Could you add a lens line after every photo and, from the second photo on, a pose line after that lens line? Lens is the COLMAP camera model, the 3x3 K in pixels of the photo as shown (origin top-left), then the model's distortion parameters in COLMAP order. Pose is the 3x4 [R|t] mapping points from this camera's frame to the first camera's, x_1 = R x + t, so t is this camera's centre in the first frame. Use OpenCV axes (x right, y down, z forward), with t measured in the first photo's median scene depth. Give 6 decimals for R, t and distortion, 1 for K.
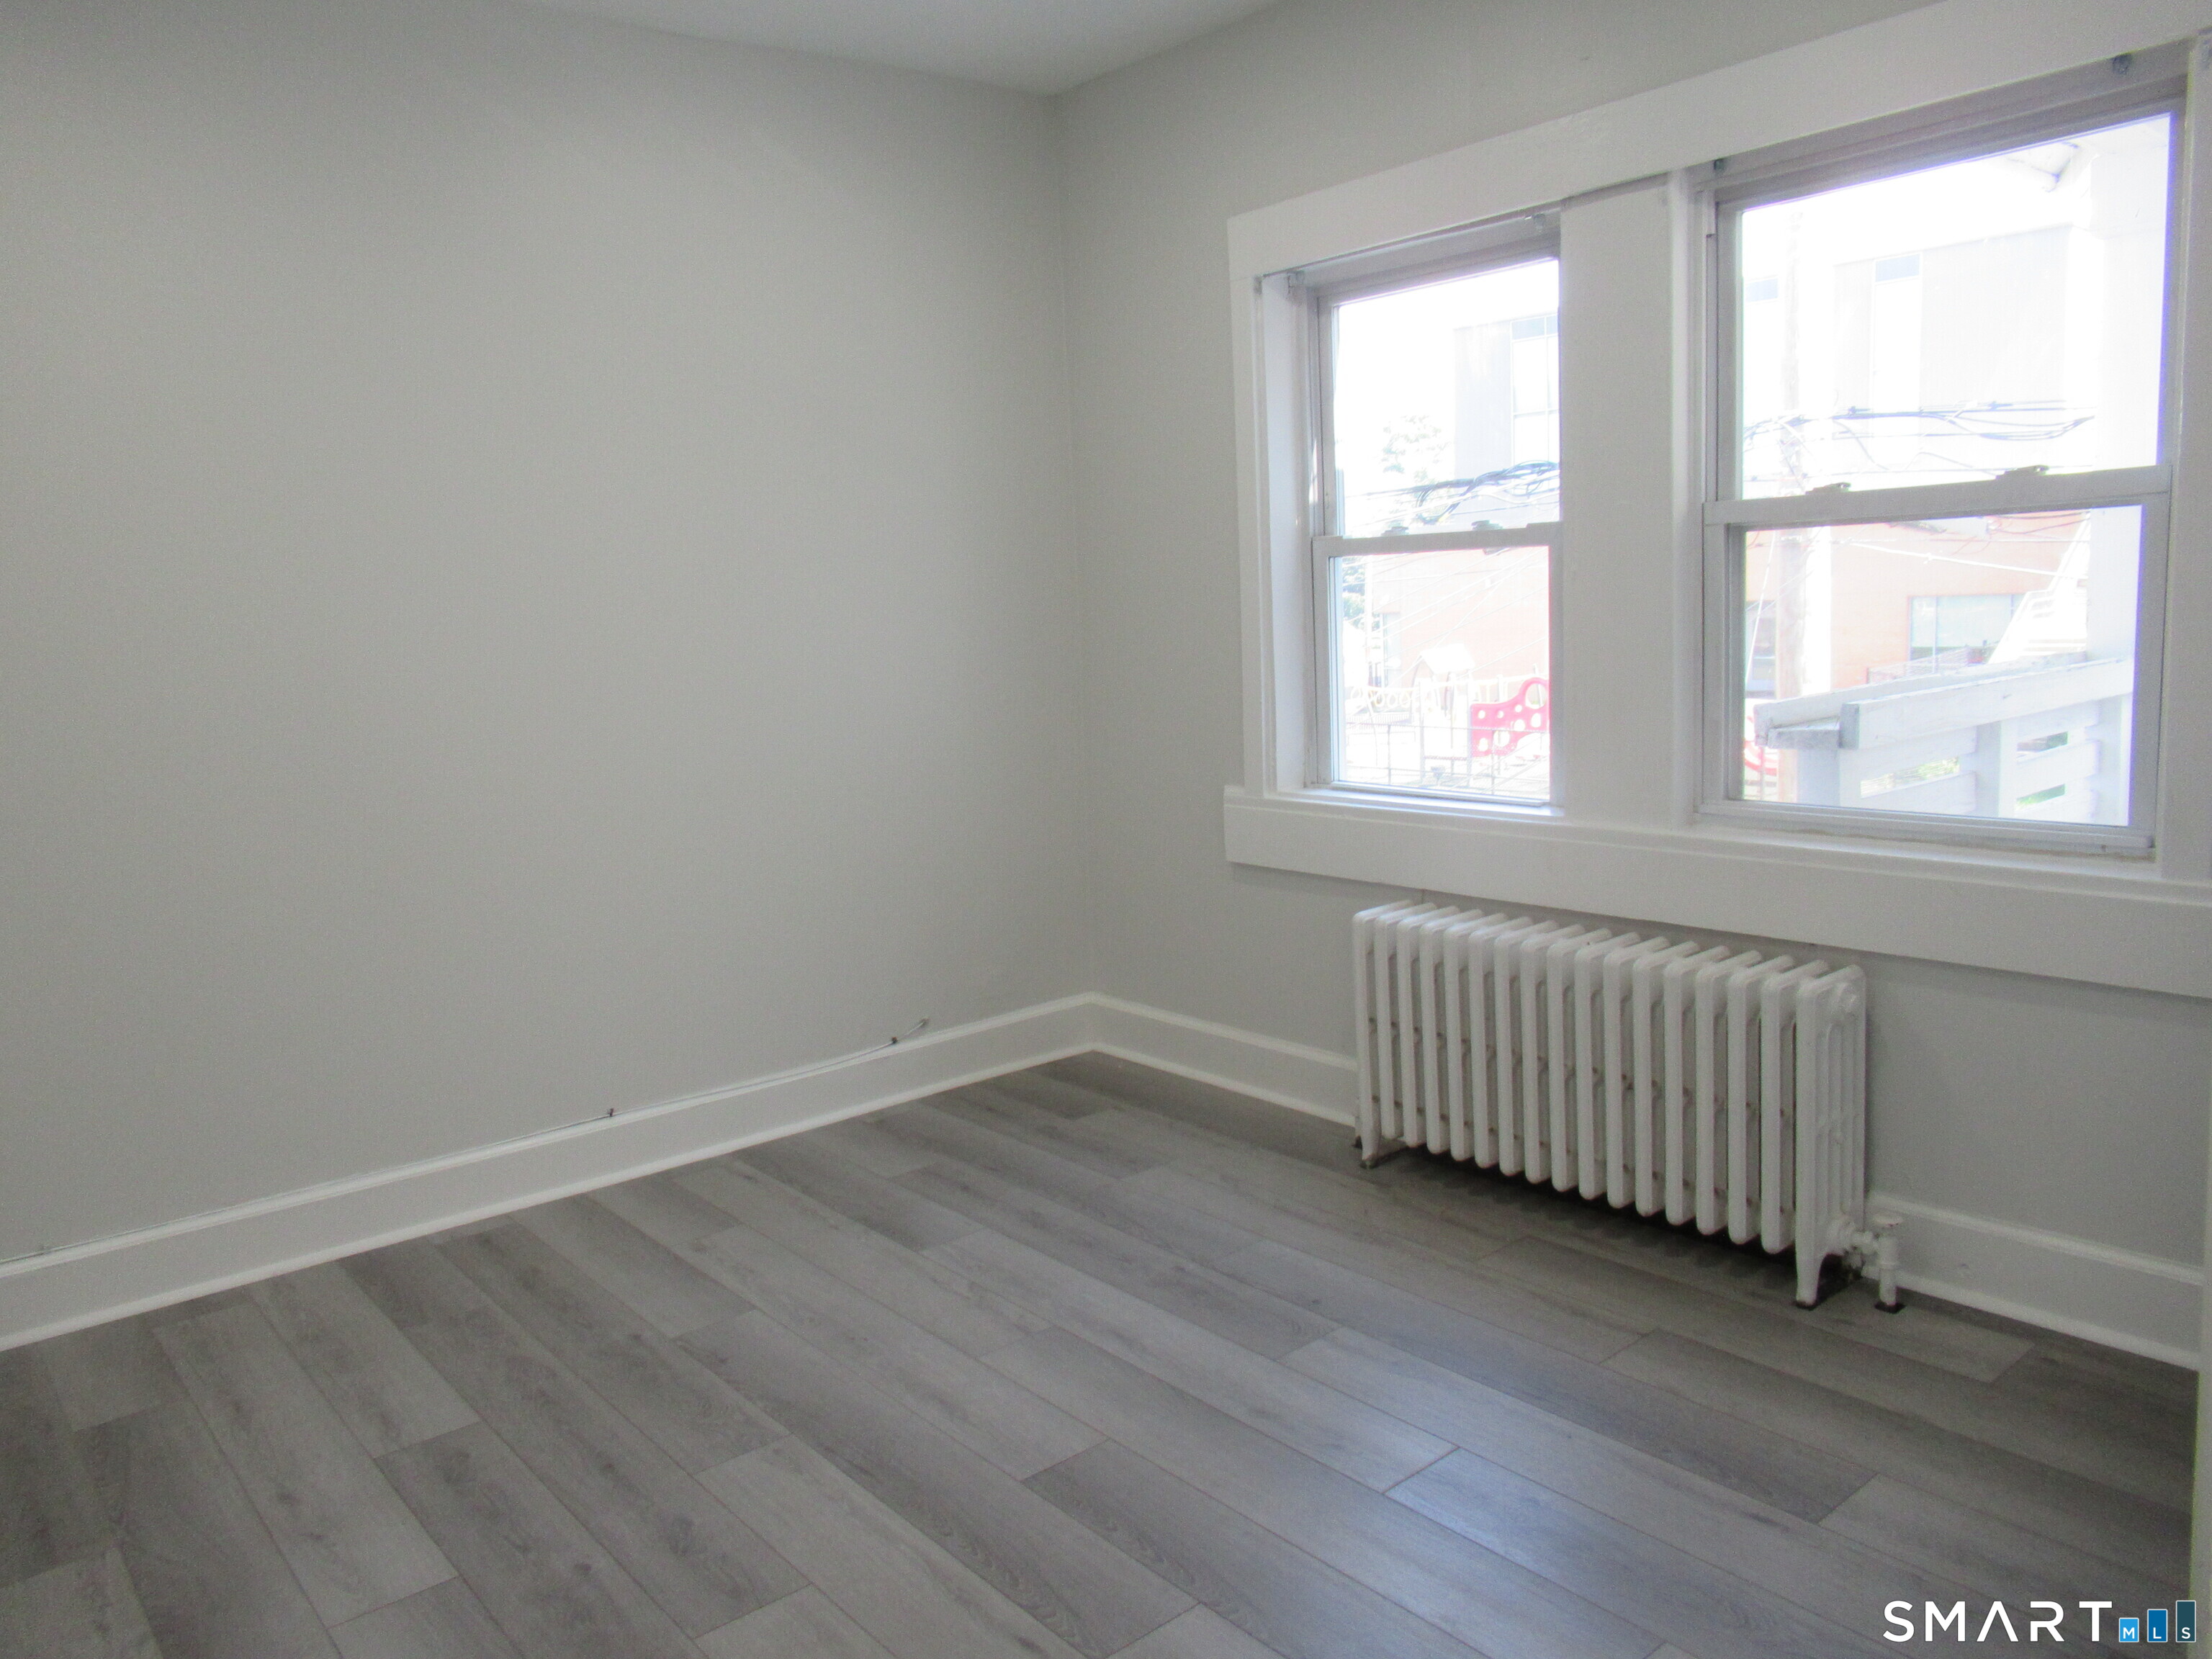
lens RADIAL K [[1633.2, 0, 1103.7], [0, 1633.2, 842.7], [0, 0, 1]] dist [-0.008763, 0.004748]
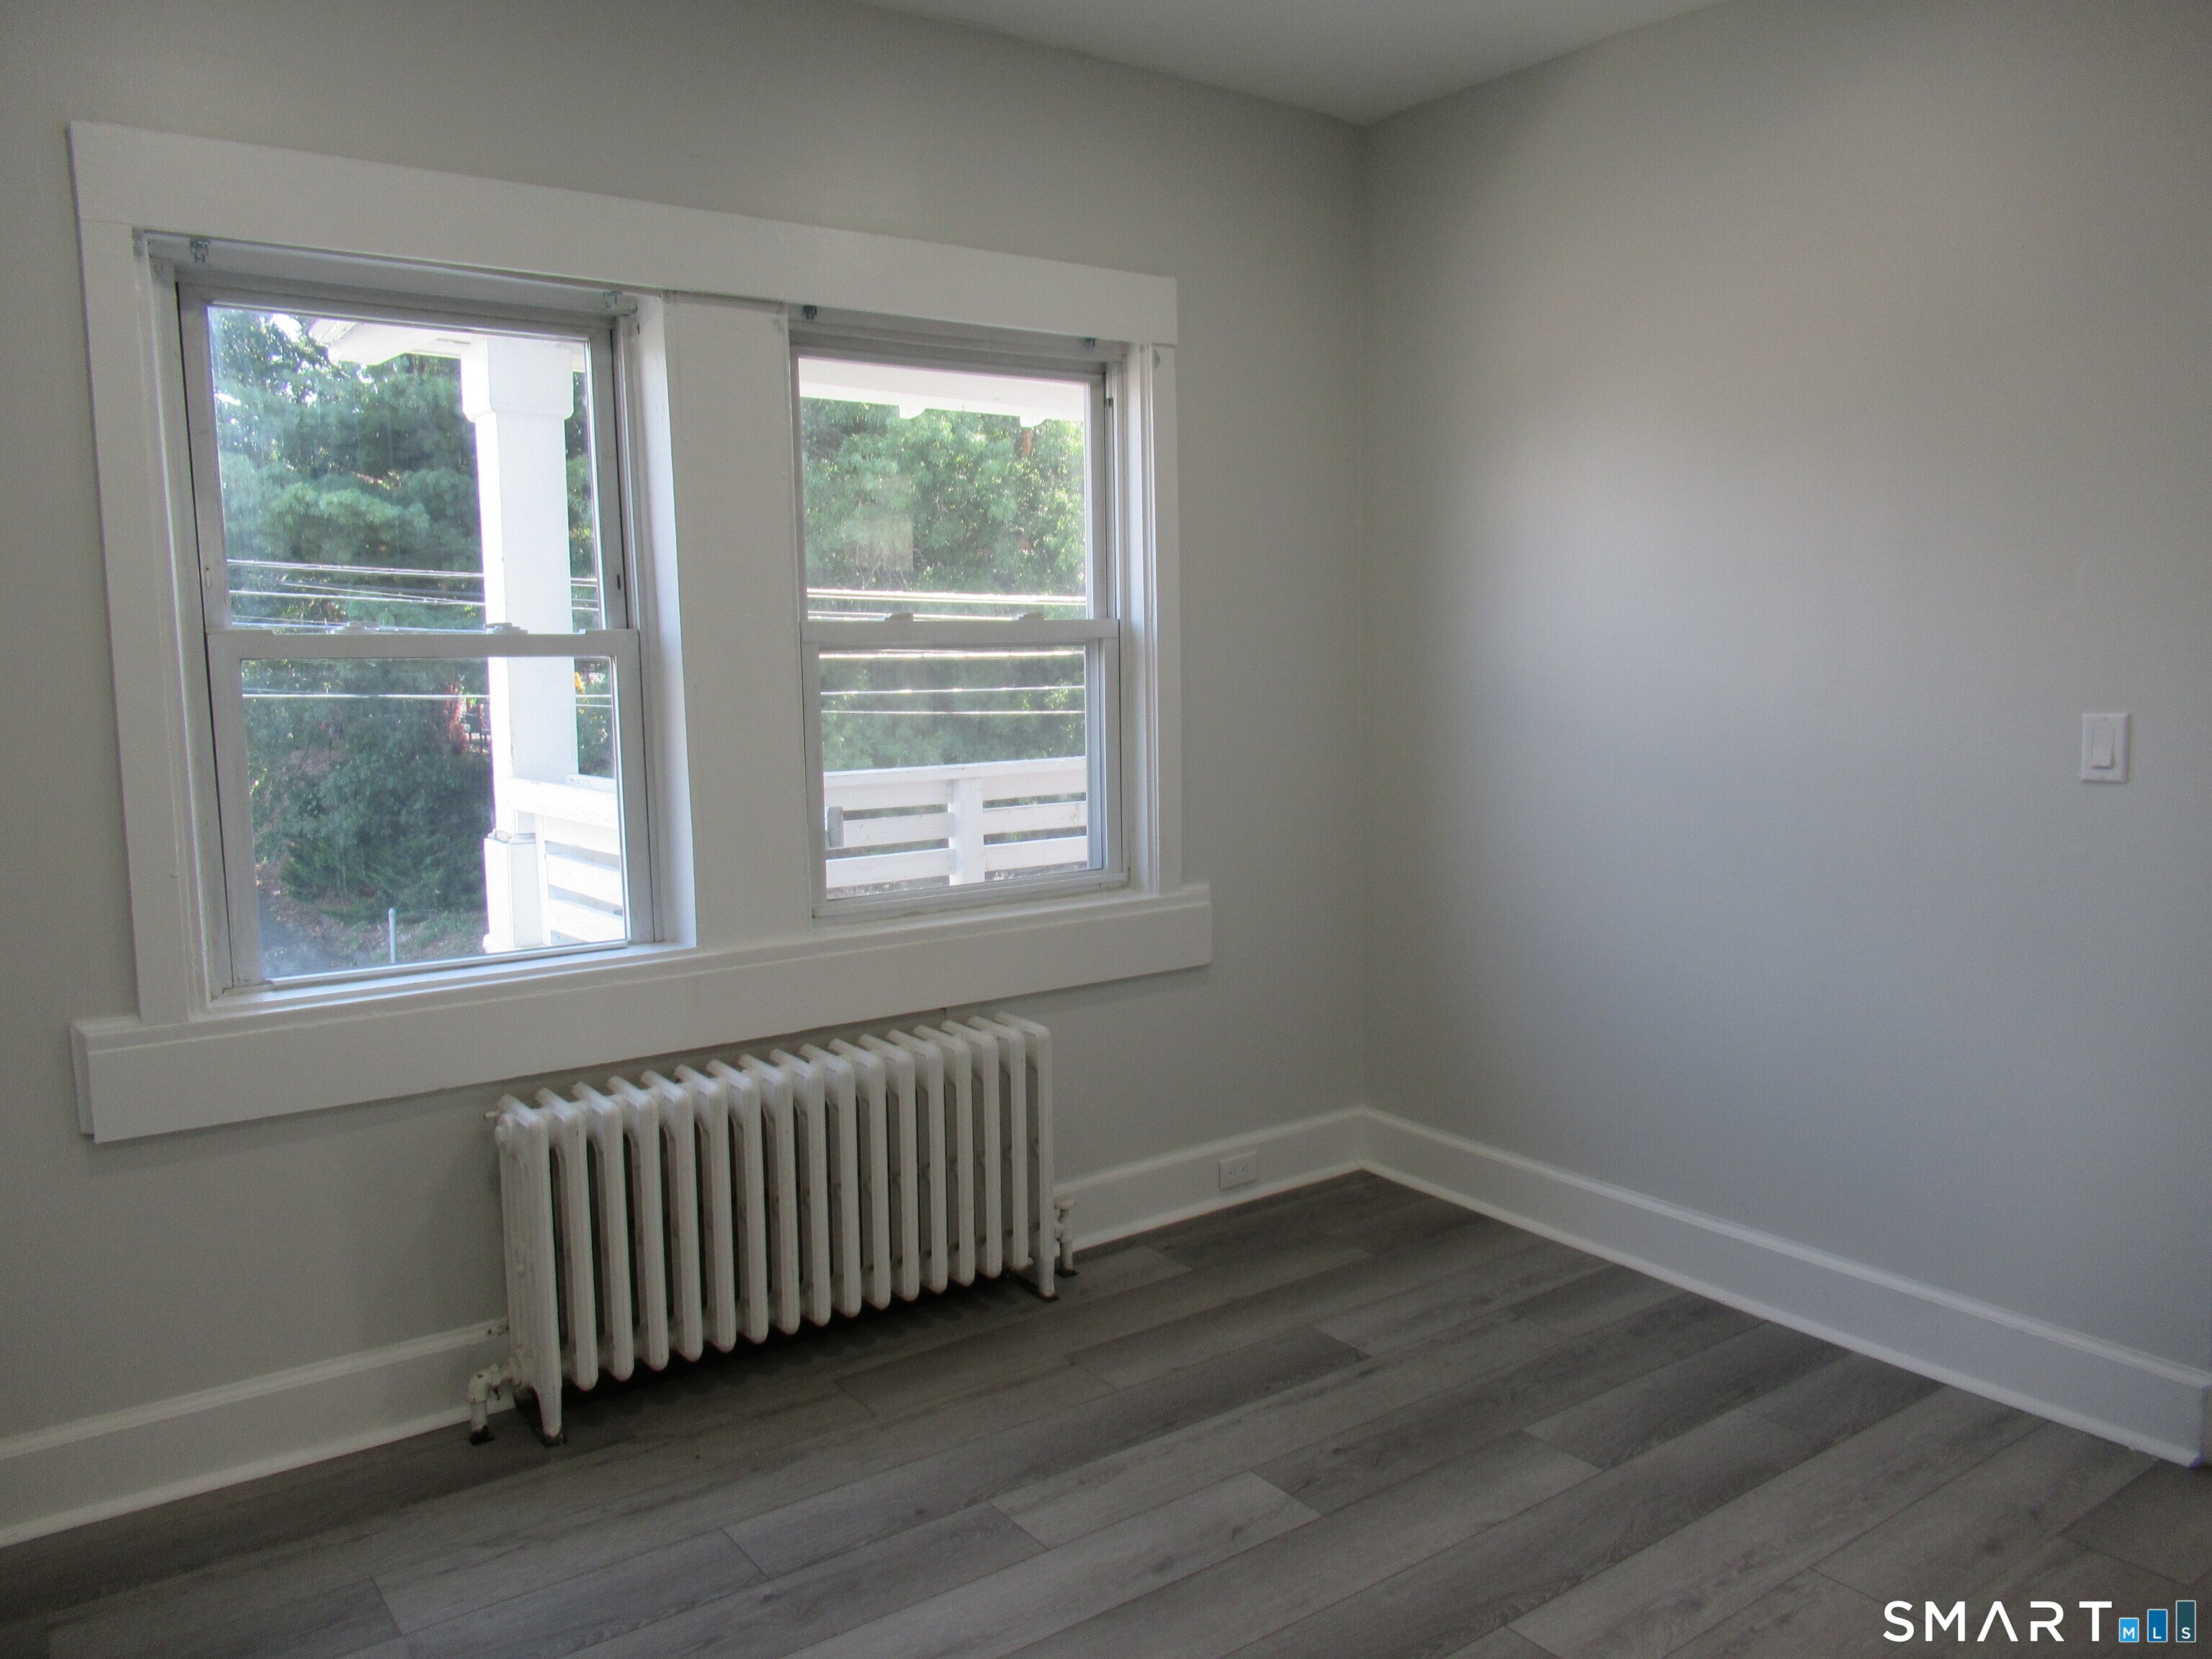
lens RADIAL K [[1633.2, 0, 1108.2], [0, 1633.2, 840.0], [0, 0, 1]] dist [-0.008763, 0.004748]
pose [[0.058562, -0.063202, 0.996281, -0.664149], [0.169118, 0.984197, 0.052494, -0.090693], [-0.983854, 0.165415, 0.068325, 0.746841]]
